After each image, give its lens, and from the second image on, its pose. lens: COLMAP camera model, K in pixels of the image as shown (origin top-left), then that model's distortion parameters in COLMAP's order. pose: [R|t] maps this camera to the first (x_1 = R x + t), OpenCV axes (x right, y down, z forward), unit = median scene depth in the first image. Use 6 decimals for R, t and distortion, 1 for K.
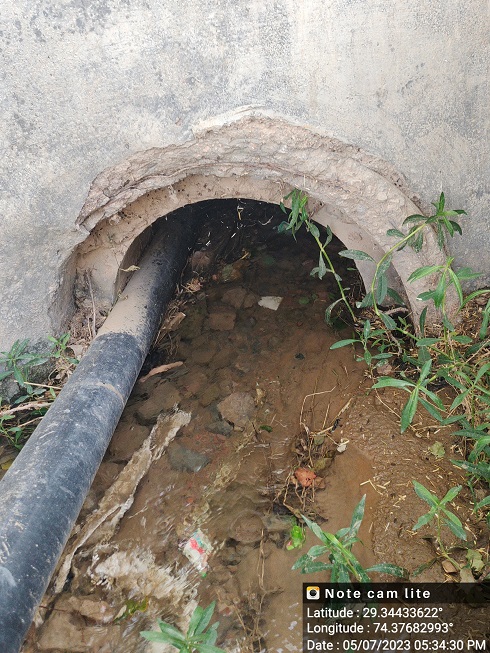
lens RADIAL K [[623.2, 0, 245.0], [0, 623.2, 326.5], [0, 0, 1]] dist [0.087792, -0.188945]
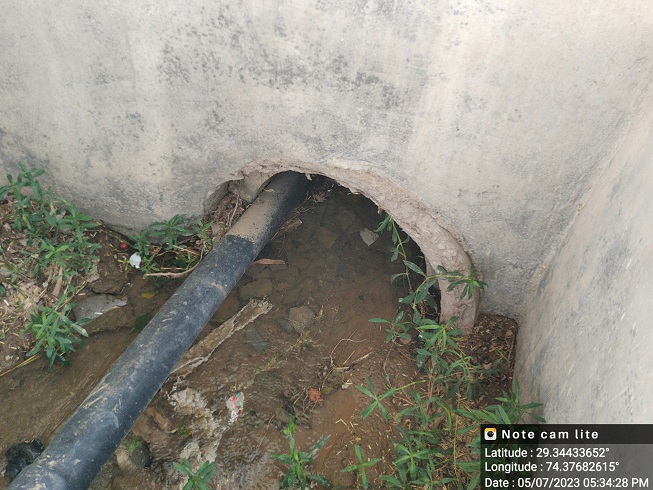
lens RADIAL K [[623.2, 0, 326.5], [0, 623.2, 245.0], [0, 0, 1]] dist [0.087792, -0.188945]
pose [[0.916106, 0.395814, -0.063880, 0.079542], [-0.360561, 0.883008, 0.300488, -0.573661], [0.175345, -0.252246, 0.951644, -0.377548]]
